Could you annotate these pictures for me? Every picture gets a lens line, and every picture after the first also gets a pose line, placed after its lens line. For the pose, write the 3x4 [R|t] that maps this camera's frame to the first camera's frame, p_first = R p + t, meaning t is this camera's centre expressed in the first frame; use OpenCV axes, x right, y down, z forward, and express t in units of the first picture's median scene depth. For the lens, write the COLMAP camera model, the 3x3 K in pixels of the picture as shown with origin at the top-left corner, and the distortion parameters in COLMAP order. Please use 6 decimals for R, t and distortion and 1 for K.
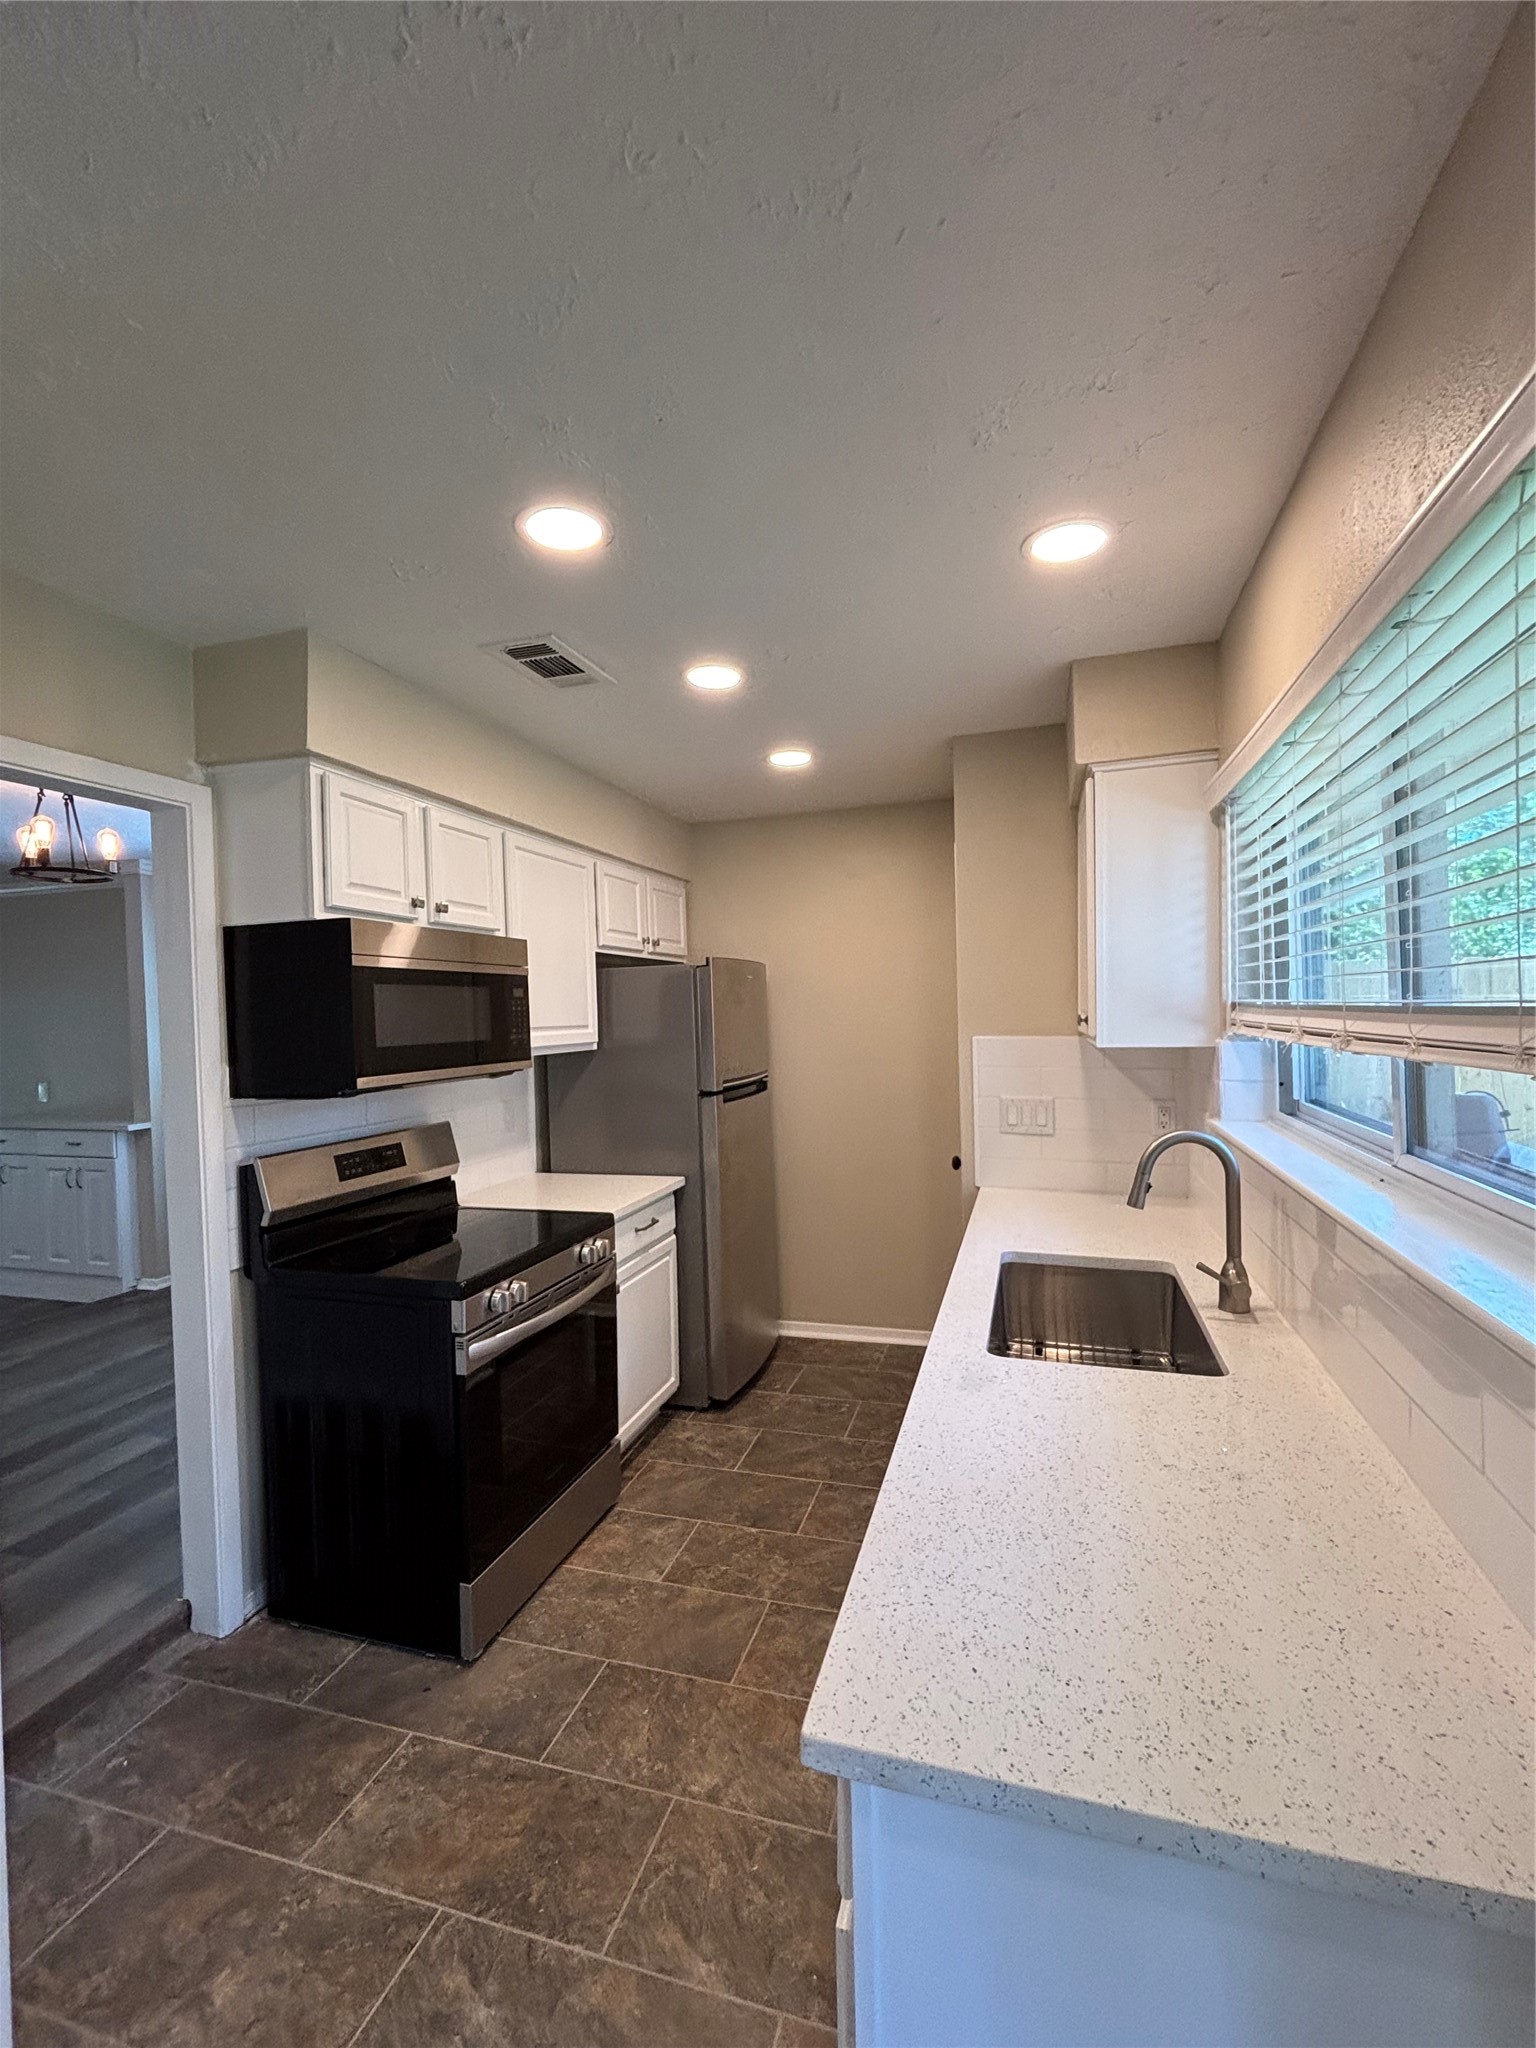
lens RADIAL K [[901.6, 0, 787.9], [0, 901.6, 1032.2], [0, 0, 1]] dist [0.003530, 0.000982]
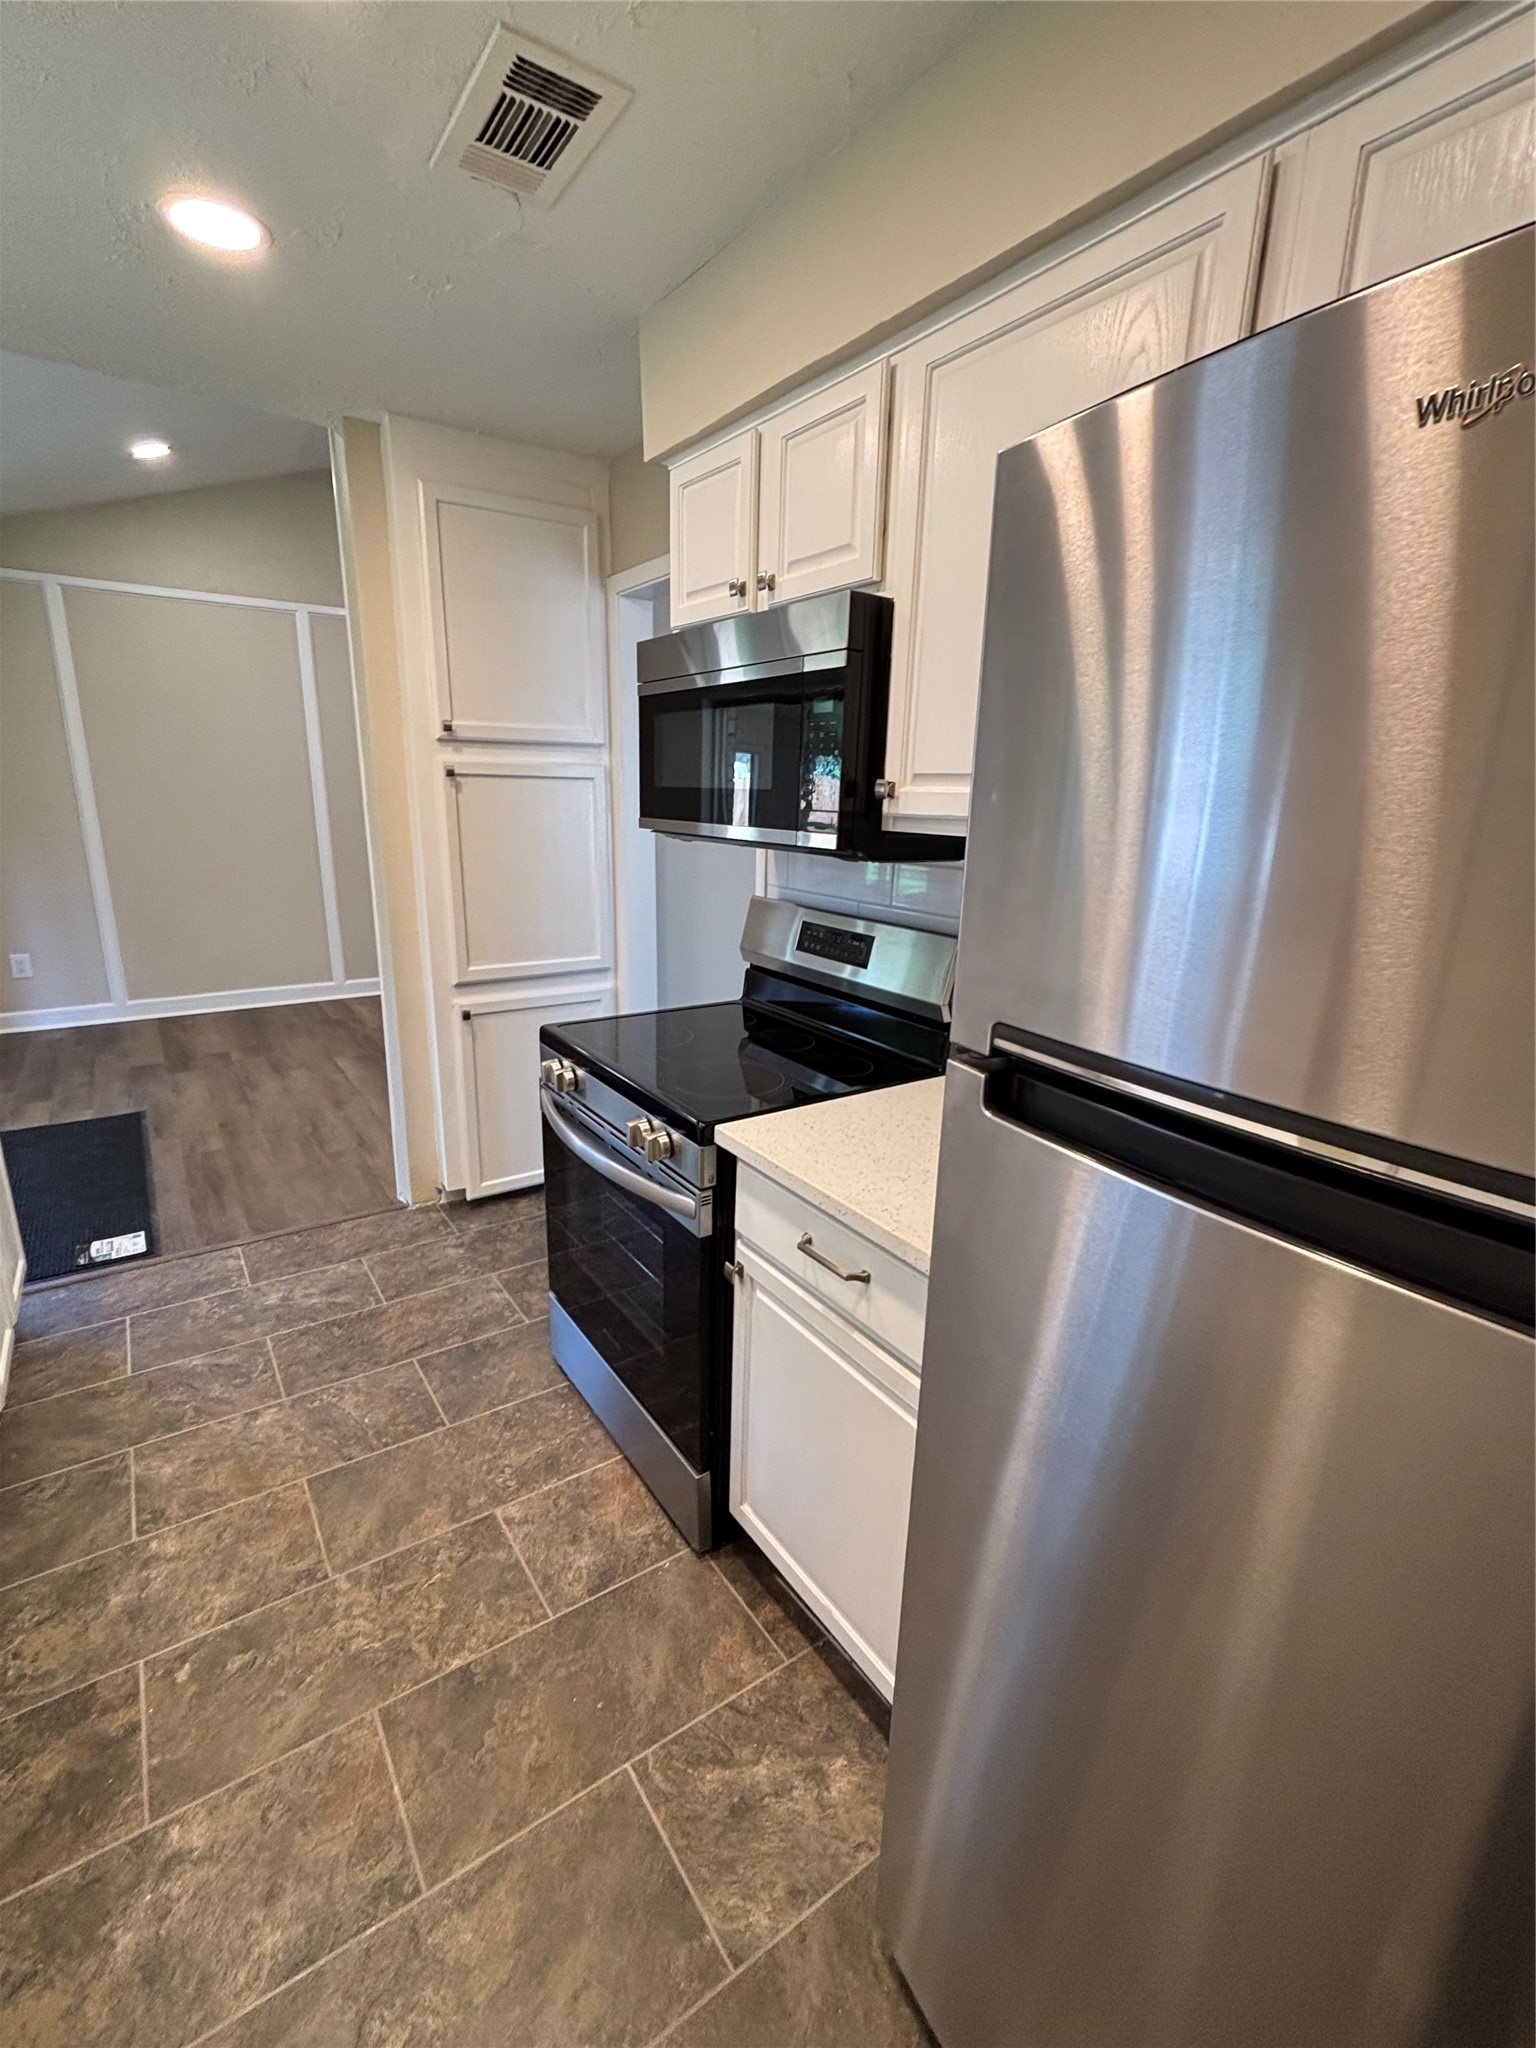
lens RADIAL K [[901.6, 0, 755.6], [0, 901.6, 1024.0], [0, 0, 1]] dist [0.003530, 0.000982]
pose [[-0.634904, 0.213869, -0.742400, 0.210362], [-0.017138, 0.956786, 0.290286, -0.020631], [0.772401, 0.197027, -0.603802, 1.623274]]
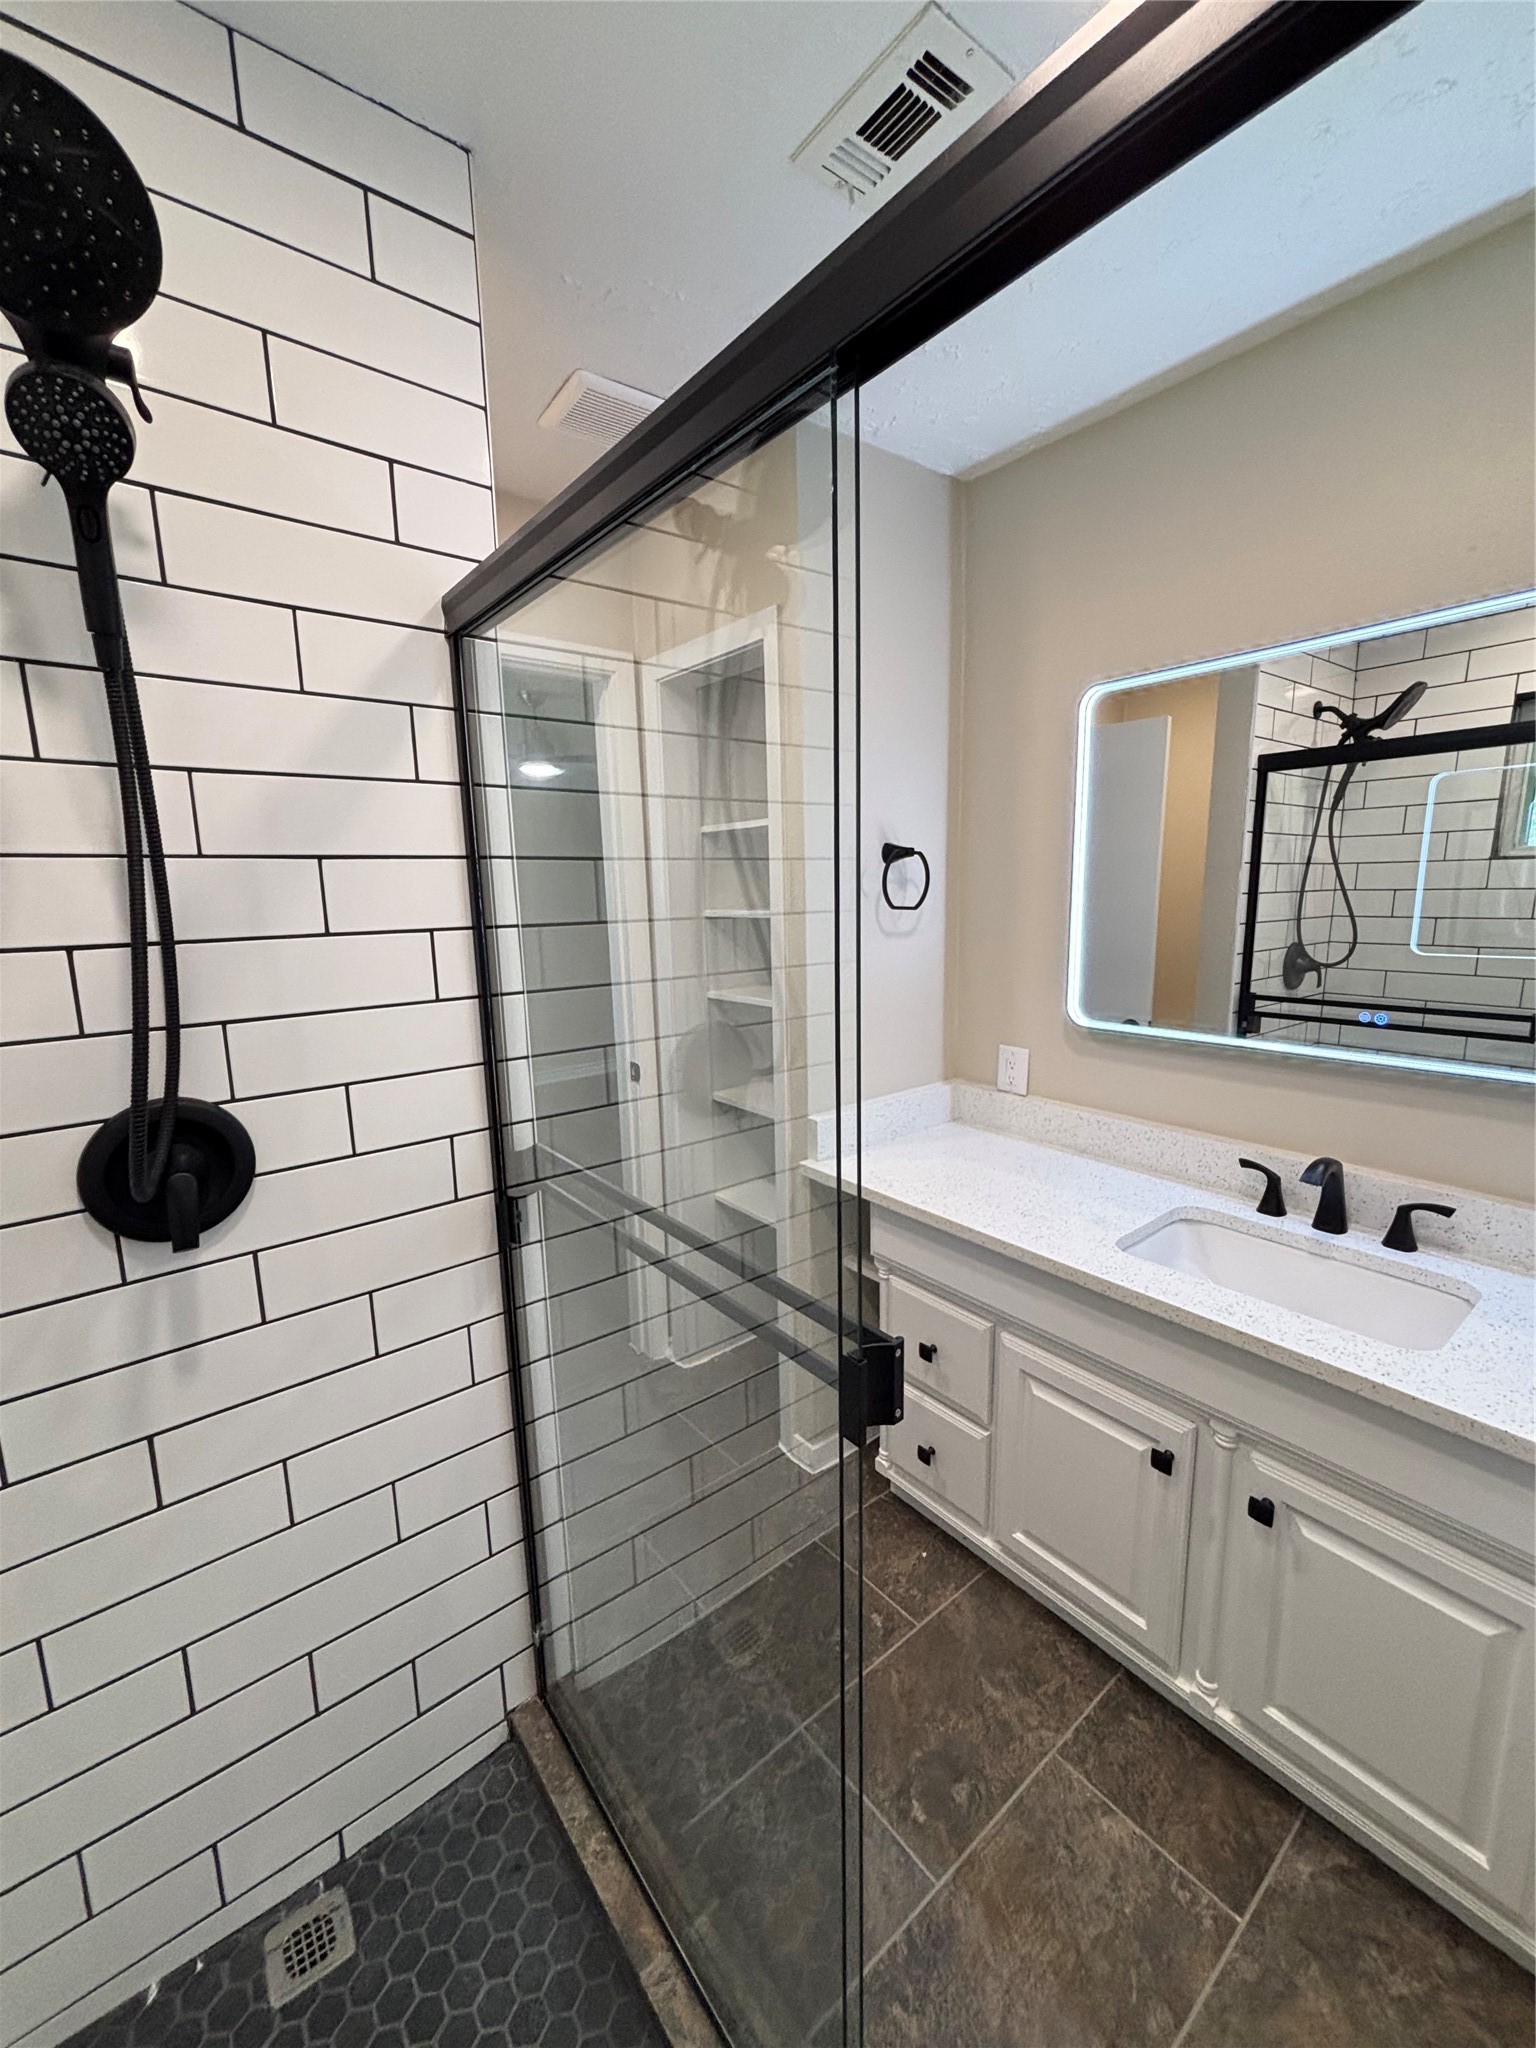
lens RADIAL K [[829.0, 0, 777.9], [0, 829.0, 1023.2], [0, 0, 1]] dist [0.003929, 0.000337]
pose [[-0.570775, 0.170819, -0.803142, 0.137236], [0.018772, 0.980580, 0.195218, -0.006927], [0.820892, 0.096349, -0.562897, 0.828732]]
